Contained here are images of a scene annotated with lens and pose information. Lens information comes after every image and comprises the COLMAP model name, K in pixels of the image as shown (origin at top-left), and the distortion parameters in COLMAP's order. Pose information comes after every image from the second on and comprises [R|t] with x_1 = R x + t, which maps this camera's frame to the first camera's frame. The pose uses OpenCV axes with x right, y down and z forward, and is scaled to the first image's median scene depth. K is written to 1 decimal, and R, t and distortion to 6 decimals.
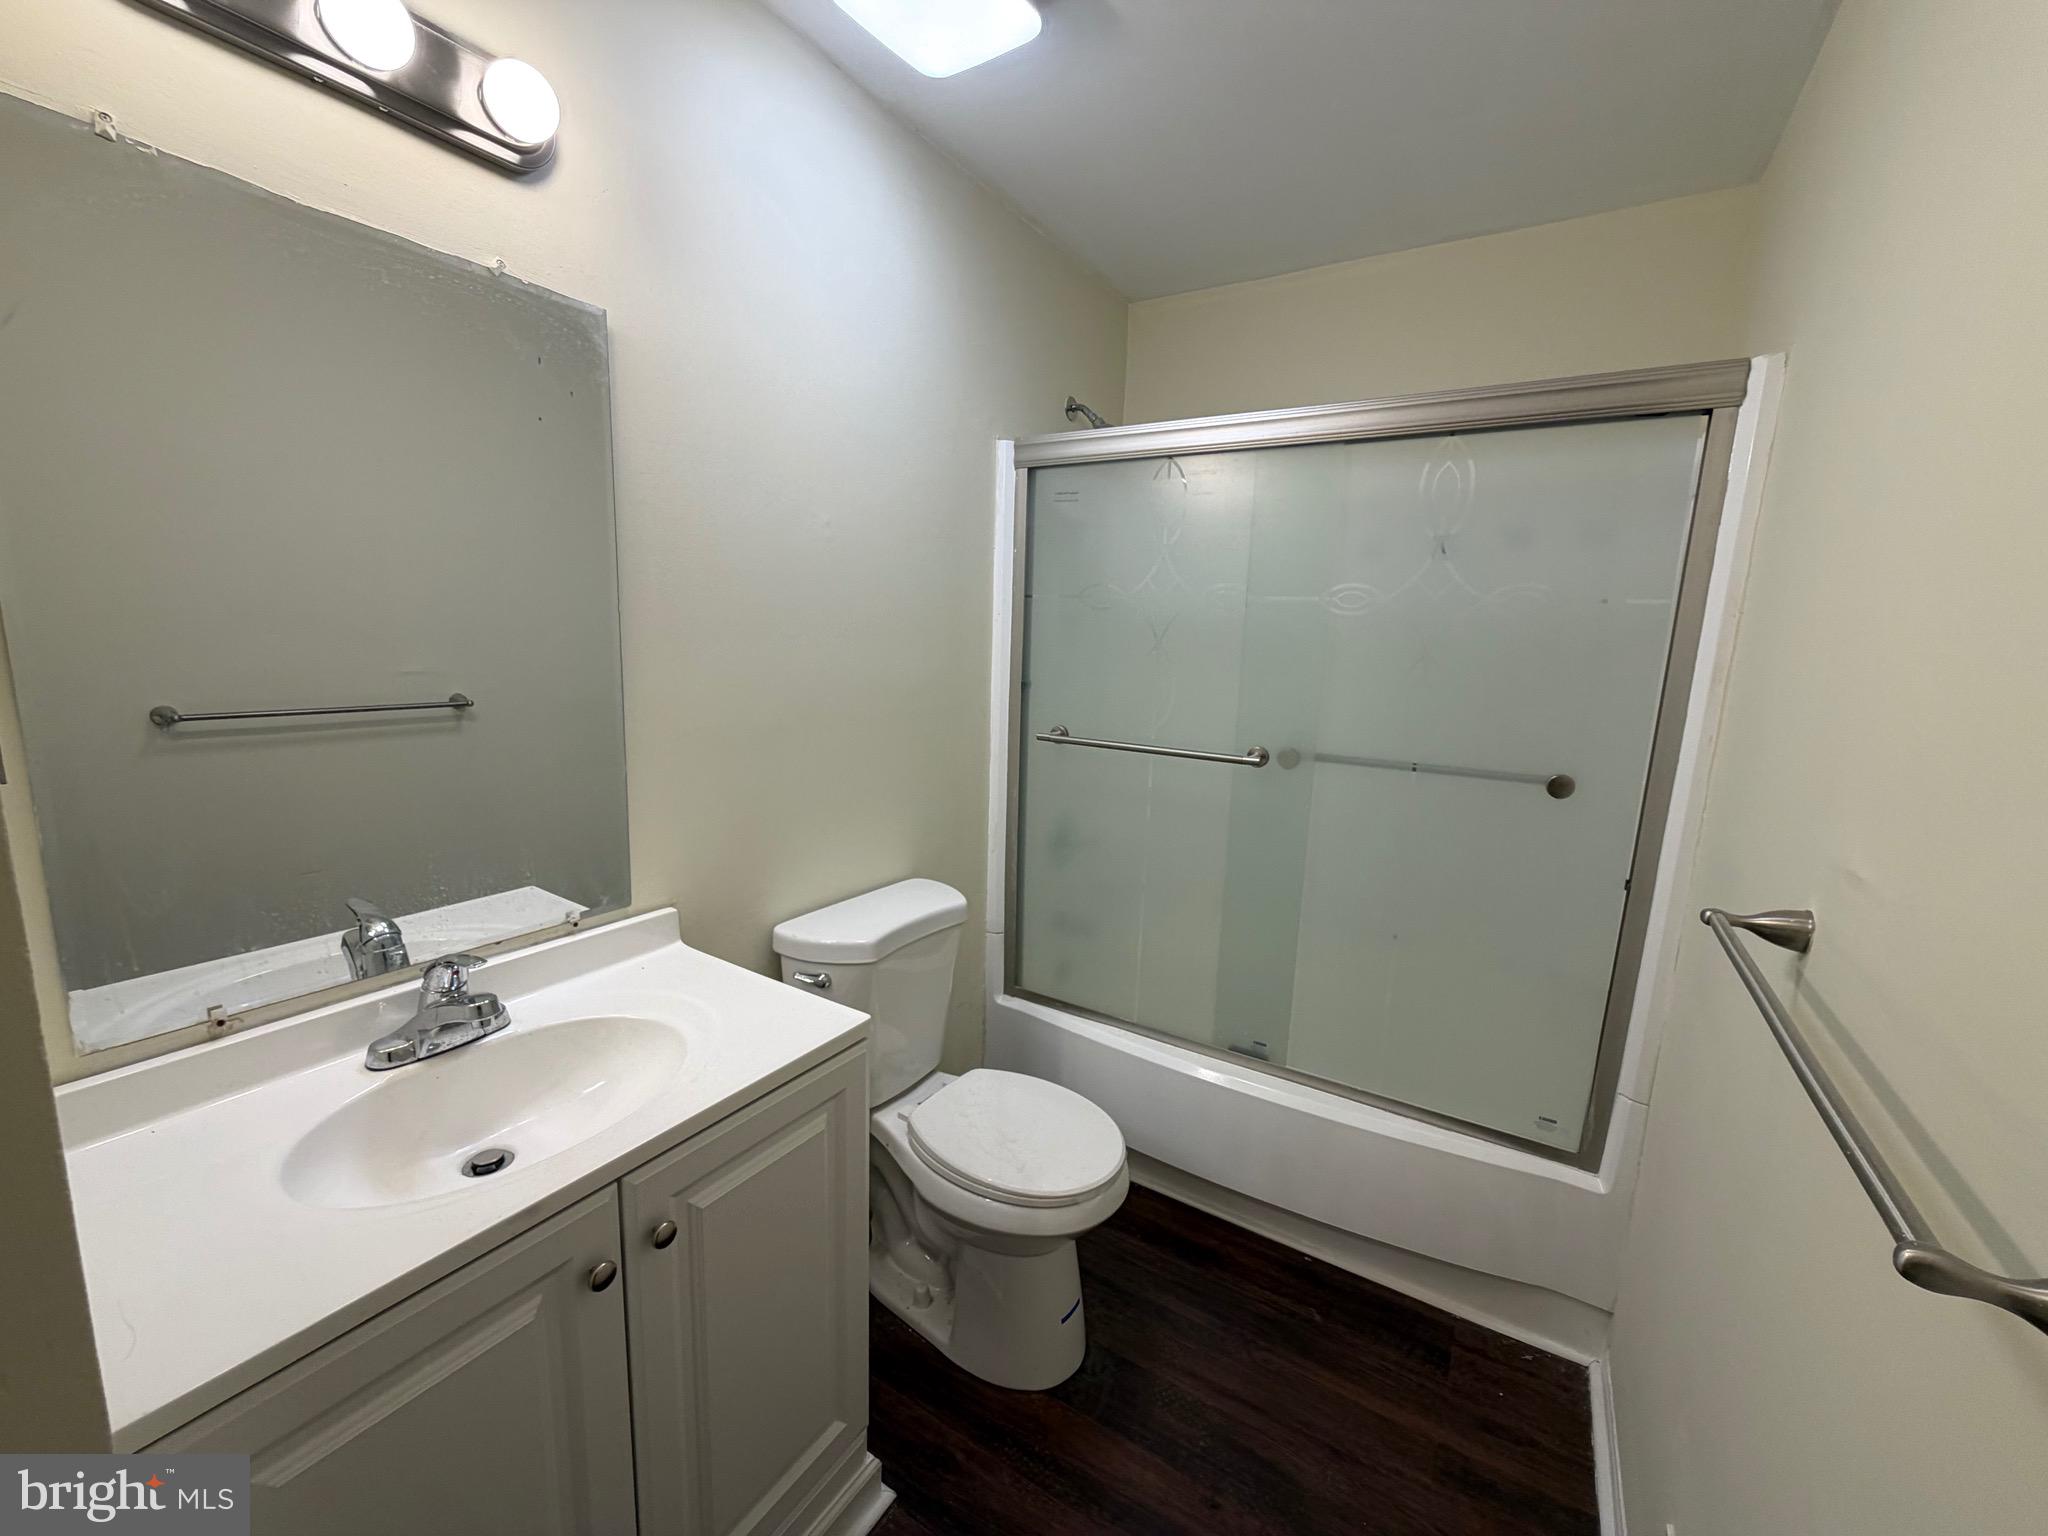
lens RADIAL K [[813.4, 0, 1023.5], [0, 813.4, 771.5], [0, 0, 1]] dist [-0.001019, -0.000120]
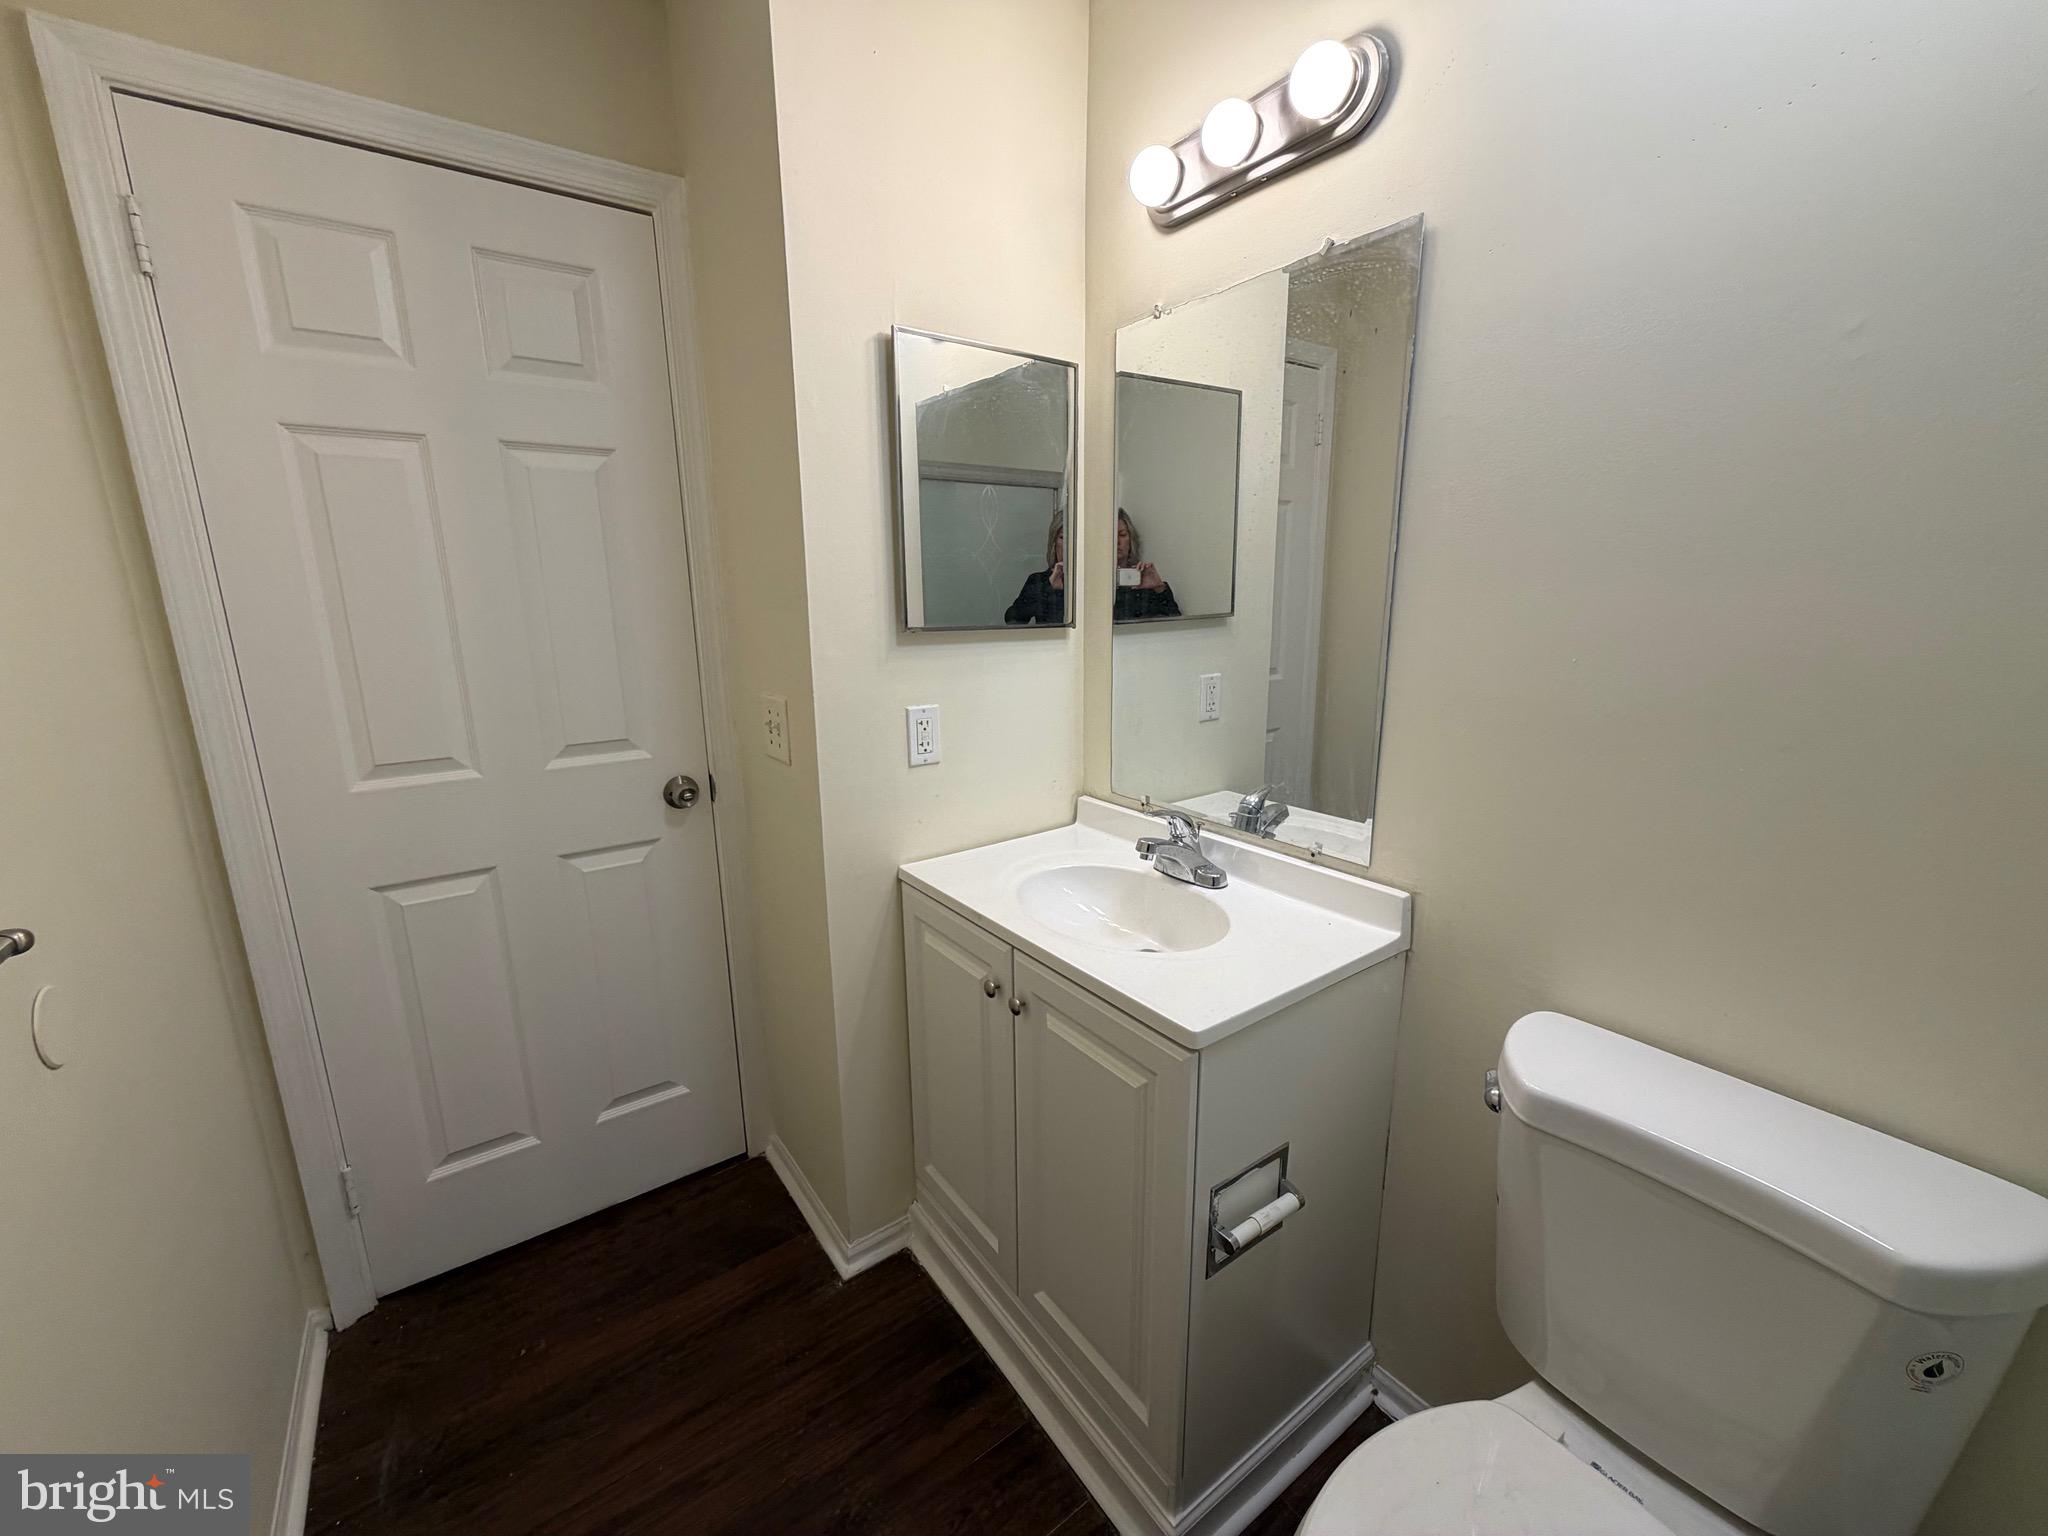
lens RADIAL K [[813.4, 0, 1022.6], [0, 813.4, 769.6], [0, 0, 1]] dist [-0.001019, -0.000120]
pose [[-0.372479, 0.173194, -0.911737, 0.581365], [-0.157243, 0.956449, 0.245927, -0.130281], [0.914622, 0.234966, -0.329024, 1.040937]]
